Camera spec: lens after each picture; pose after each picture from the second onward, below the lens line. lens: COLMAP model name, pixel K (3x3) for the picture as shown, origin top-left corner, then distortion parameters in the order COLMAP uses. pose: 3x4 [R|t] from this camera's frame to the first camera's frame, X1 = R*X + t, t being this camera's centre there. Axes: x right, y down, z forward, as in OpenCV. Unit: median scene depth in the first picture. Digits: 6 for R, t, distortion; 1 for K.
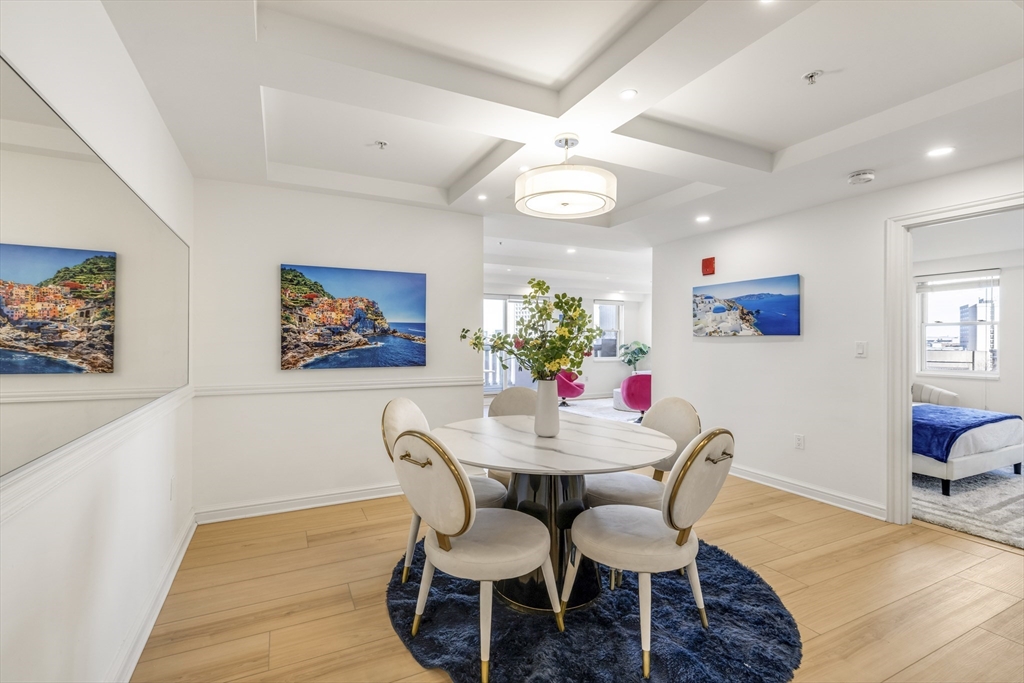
lens RADIAL K [[447.9, 0, 508.3], [0, 447.9, 337.8], [0, 0, 1]] dist [0.001194, 0.000093]
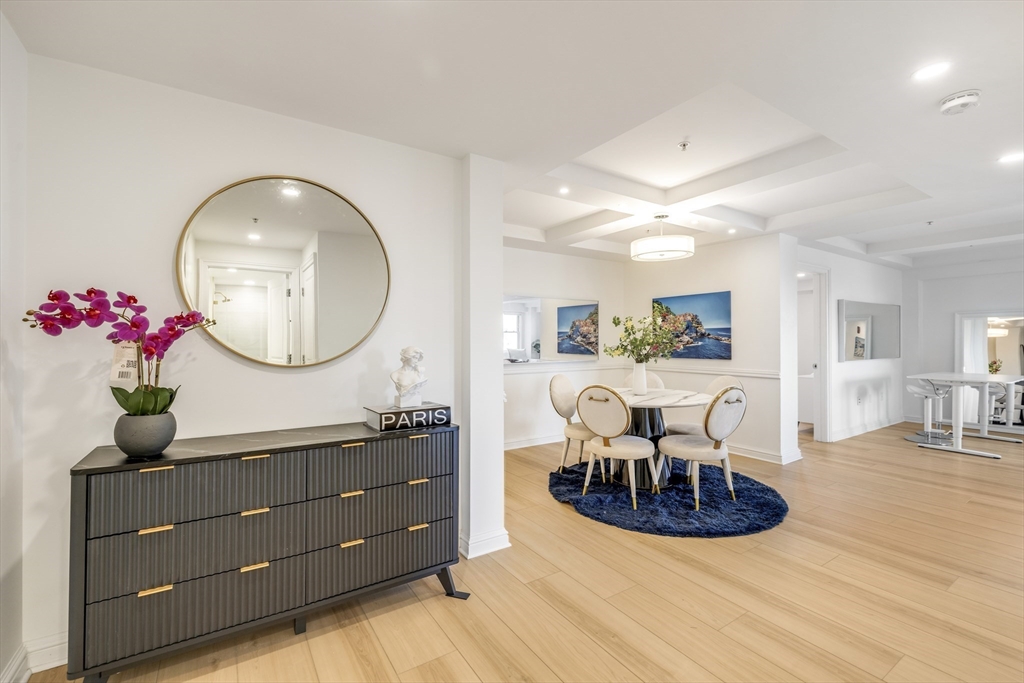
lens RADIAL K [[447.9, 0, 511.2], [0, 447.9, 340.0], [0, 0, 1]] dist [0.001194, 0.000093]
pose [[0.123716, -0.012964, -0.992233, 1.120627], [-0.003516, 0.999903, -0.013503, 0.025919], [0.992311, 0.005159, 0.123658, 0.195204]]
